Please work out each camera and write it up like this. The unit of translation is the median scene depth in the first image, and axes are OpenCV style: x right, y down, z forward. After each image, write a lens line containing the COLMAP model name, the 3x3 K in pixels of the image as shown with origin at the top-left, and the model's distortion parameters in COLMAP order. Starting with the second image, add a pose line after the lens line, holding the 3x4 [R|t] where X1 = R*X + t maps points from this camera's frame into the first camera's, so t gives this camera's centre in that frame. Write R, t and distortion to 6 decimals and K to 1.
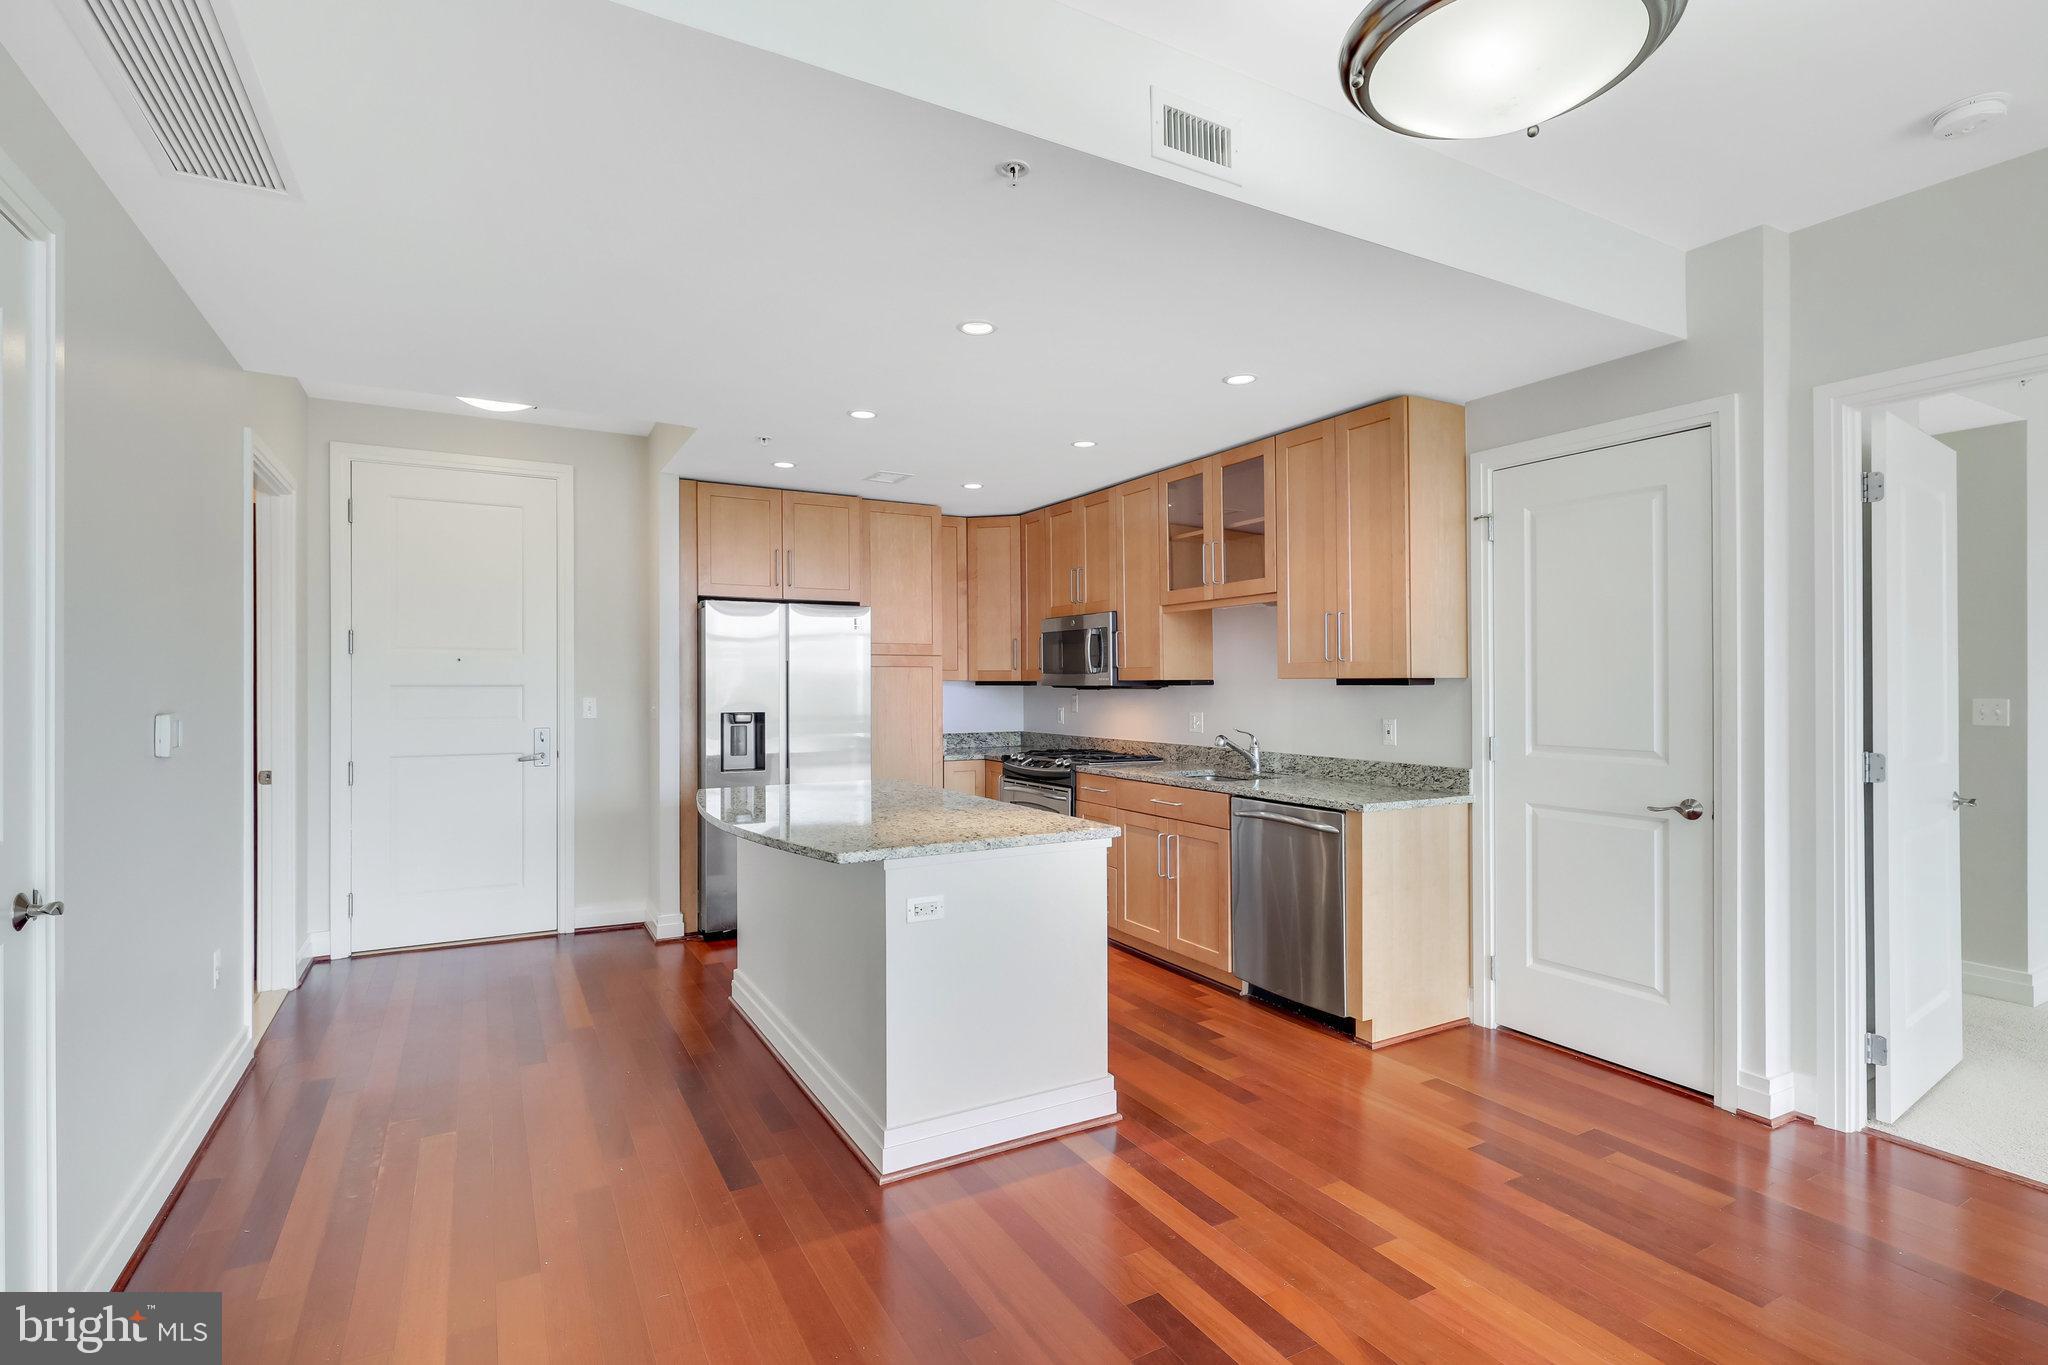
lens RADIAL K [[975.6, 0, 1017.5], [0, 975.6, 687.9], [0, 0, 1]] dist [-0.000437, -0.000257]
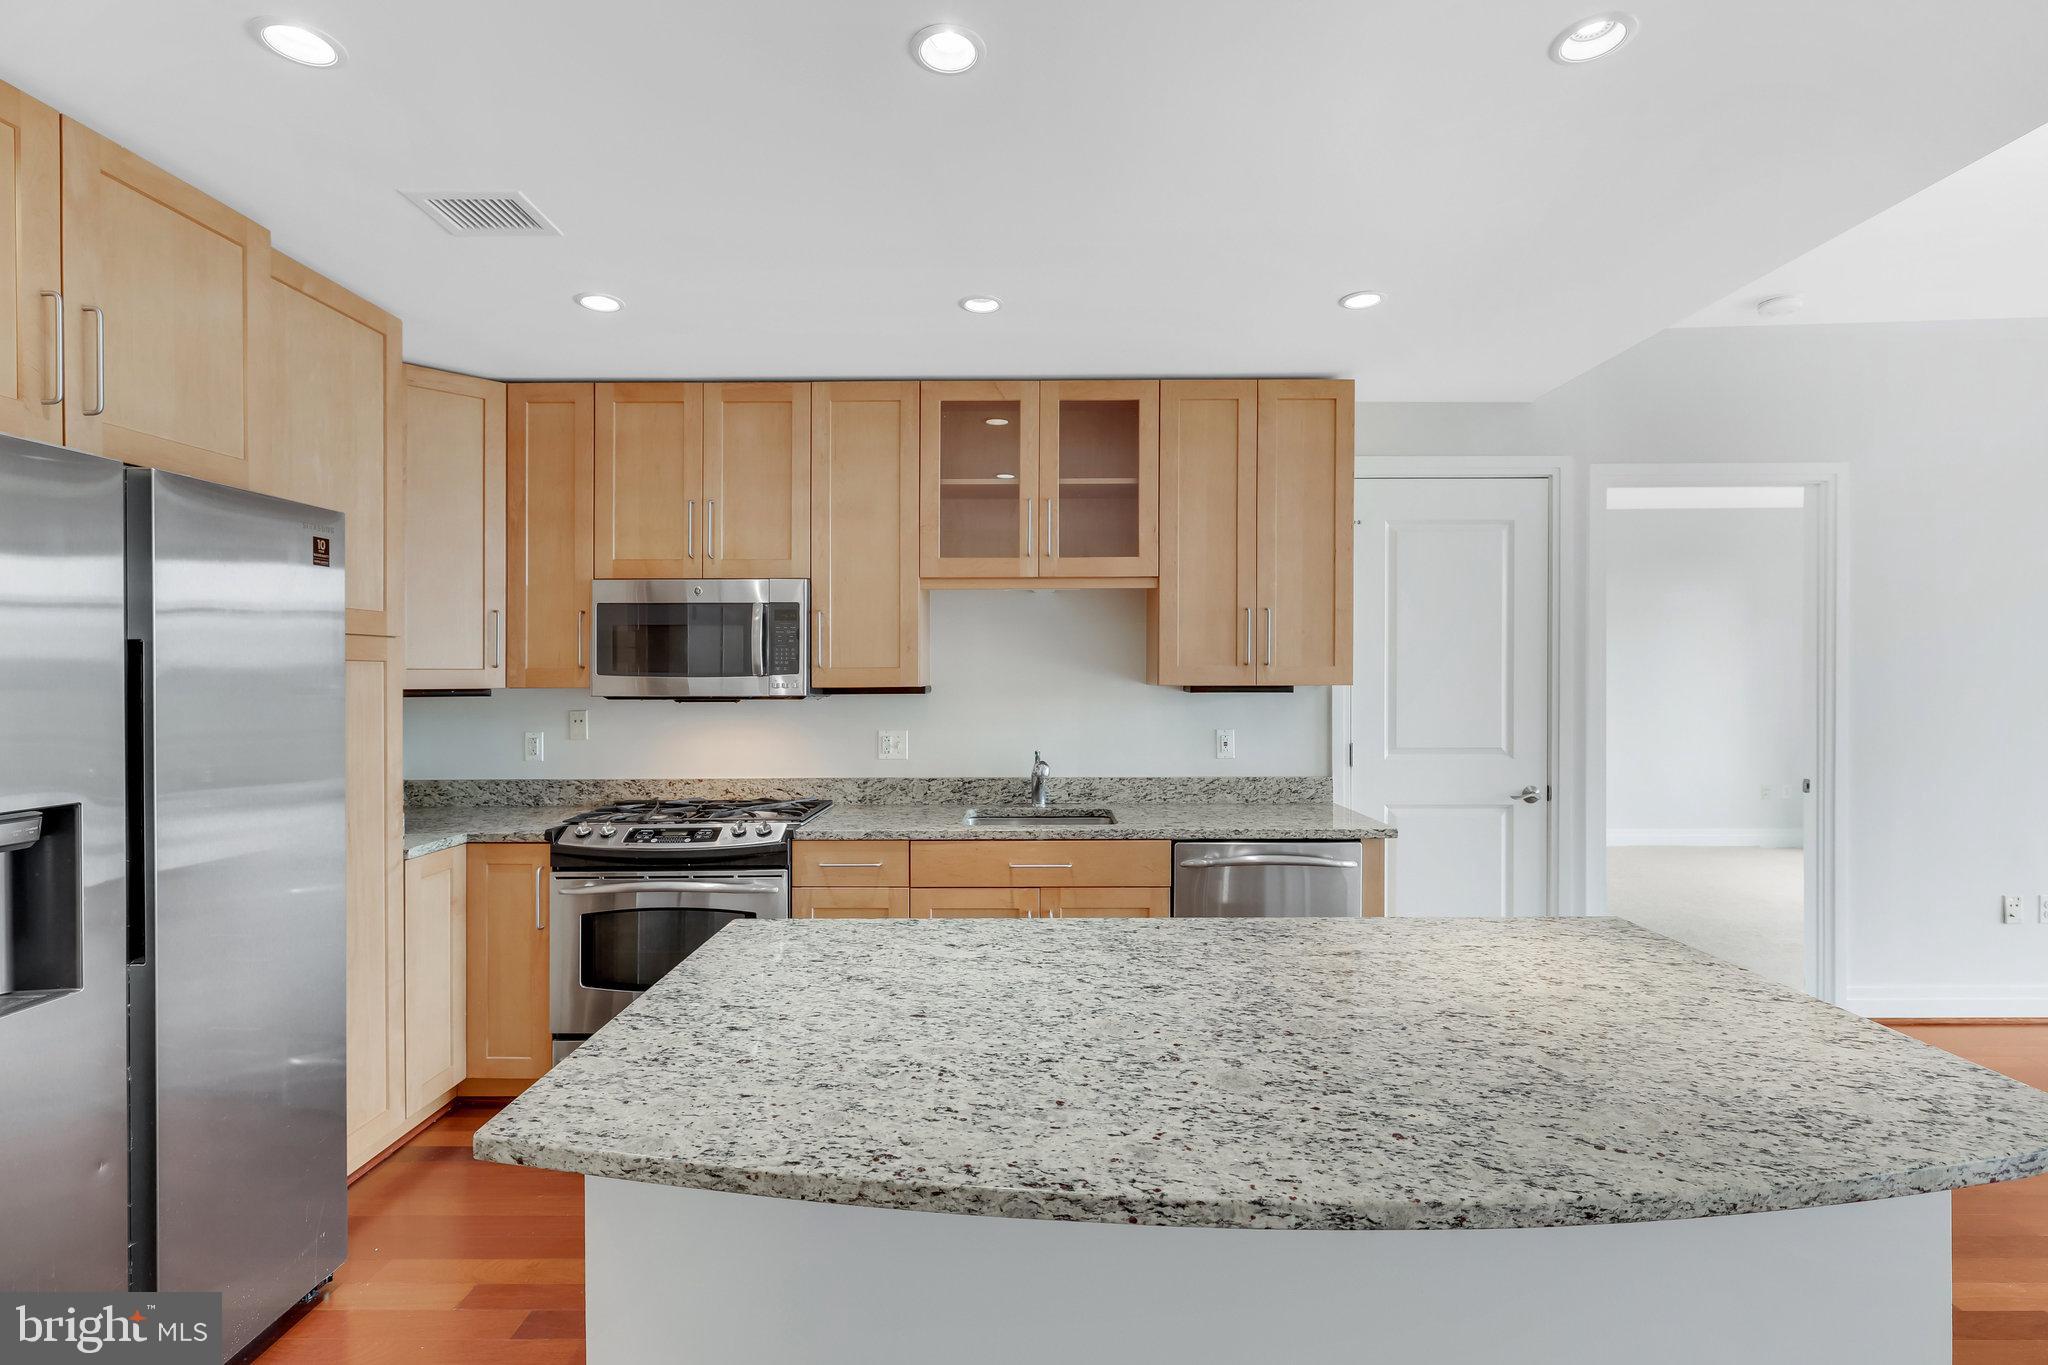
lens RADIAL K [[923.5, 0, 1023.3], [0, 923.5, 671.2], [0, 0, 1]] dist [0.023538, 0.000558]
pose [[0.504143, 0.007777, 0.863585, -0.383189], [0.007550, 0.999882, -0.013412, -0.009717], [-0.863587, 0.013282, 0.504024, 0.622674]]
